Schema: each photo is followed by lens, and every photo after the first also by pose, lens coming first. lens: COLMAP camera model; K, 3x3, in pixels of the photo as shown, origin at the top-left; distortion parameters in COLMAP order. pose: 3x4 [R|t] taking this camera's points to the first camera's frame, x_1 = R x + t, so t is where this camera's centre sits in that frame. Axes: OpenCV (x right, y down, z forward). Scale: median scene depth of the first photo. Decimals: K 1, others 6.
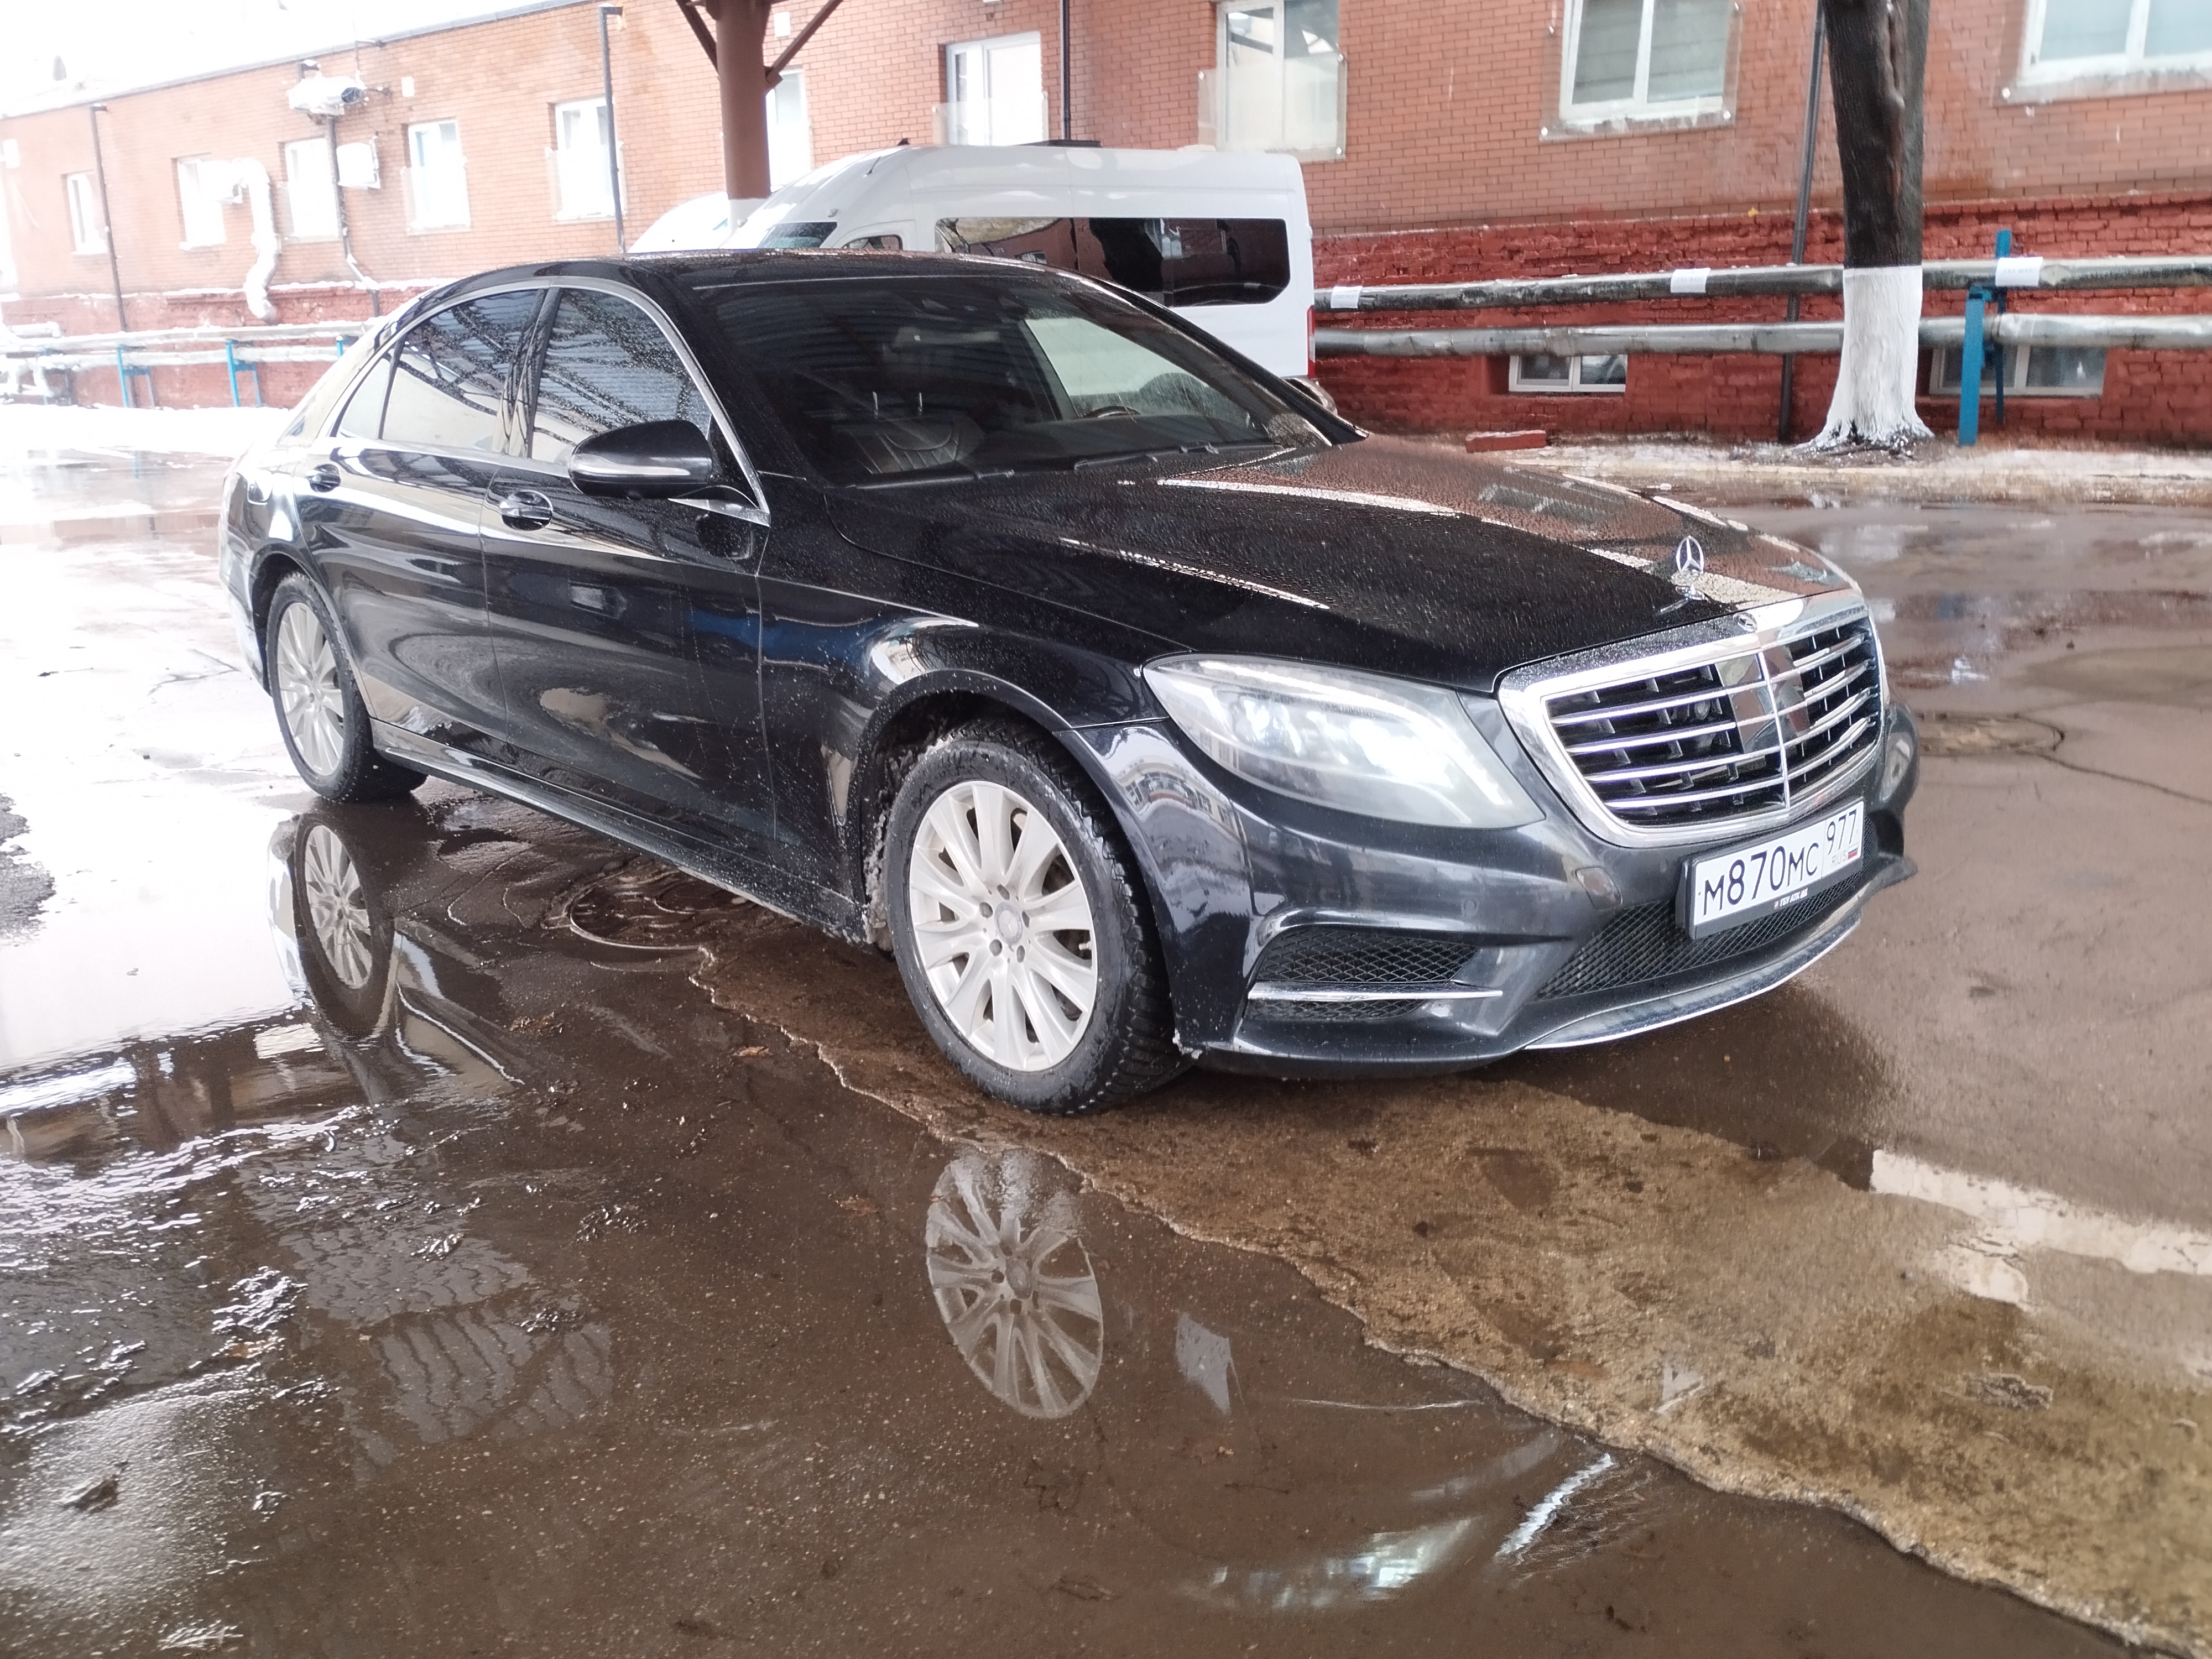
lens RADIAL K [[1766.9, 0, 1097.0], [0, 1766.9, 835.0], [0, 0, 1]] dist [0.077995, -0.088159]
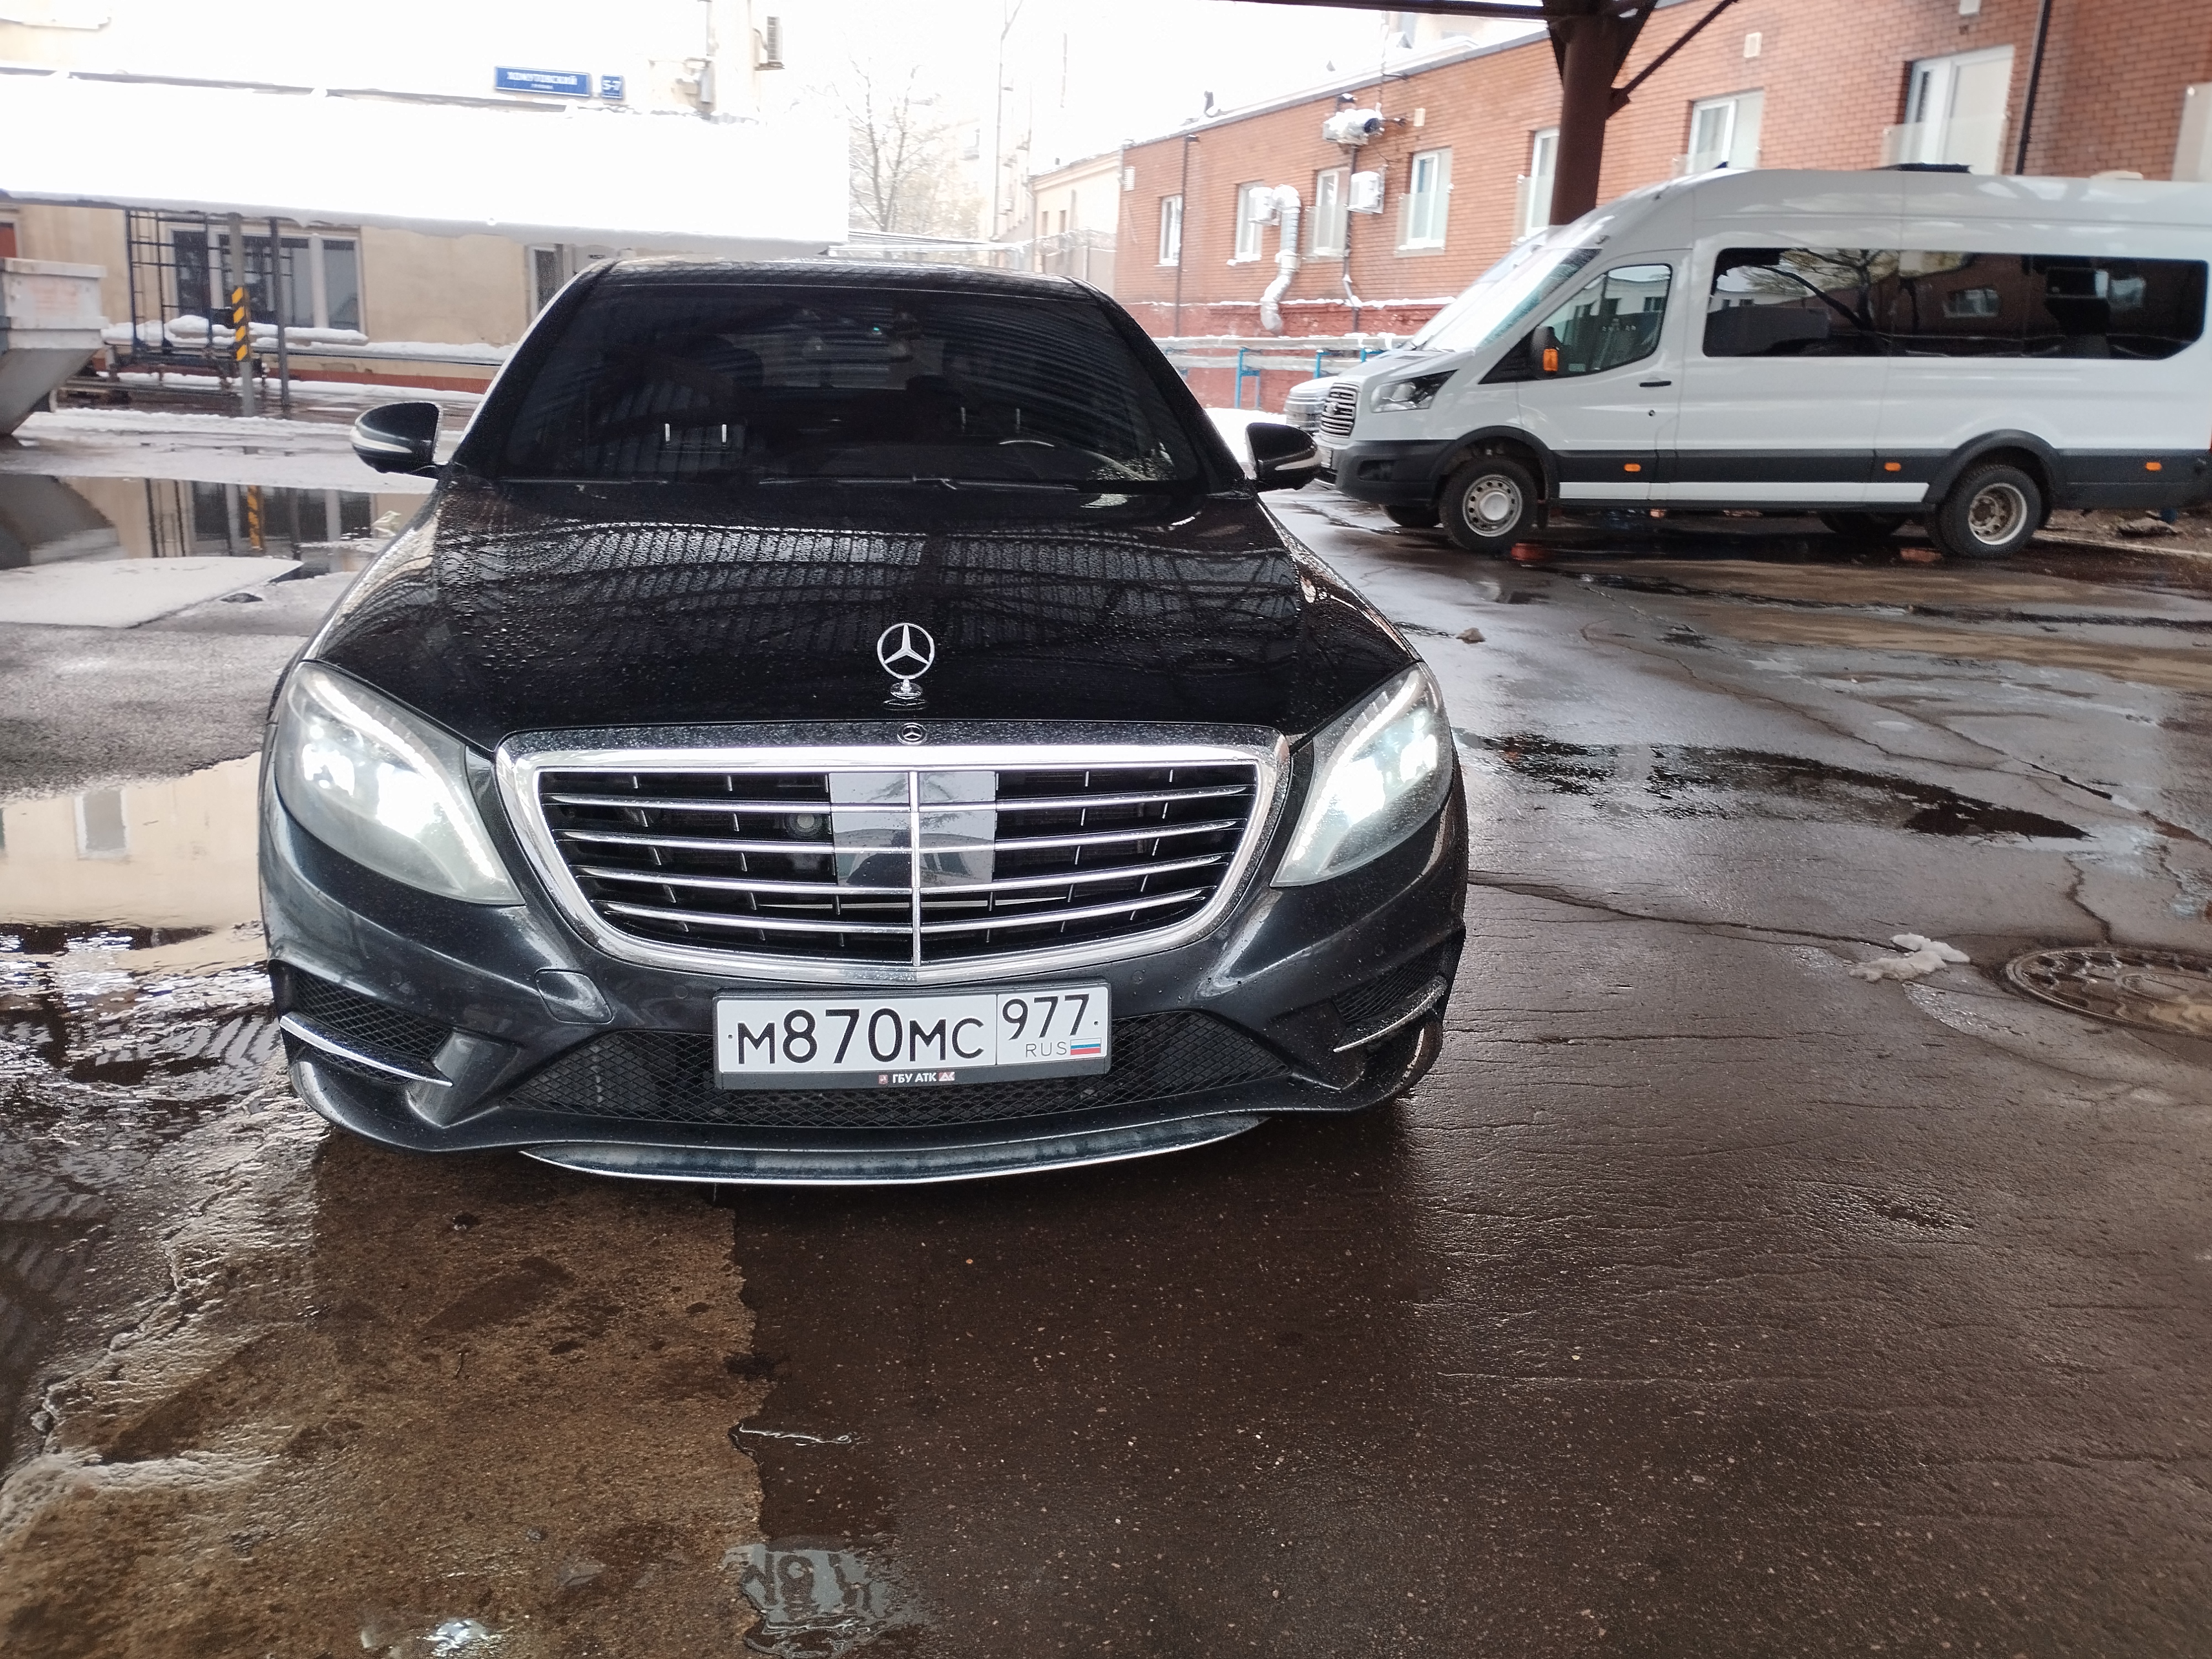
lens RADIAL K [[1766.9, 0, 1097.0], [0, 1766.9, 835.0], [0, 0, 1]] dist [0.077995, -0.088159]
pose [[0.857391, 0.190592, -0.478075, 0.824751], [-0.196979, 0.979698, 0.037306, -0.119010], [0.475479, 0.062185, 0.877526, 0.325215]]
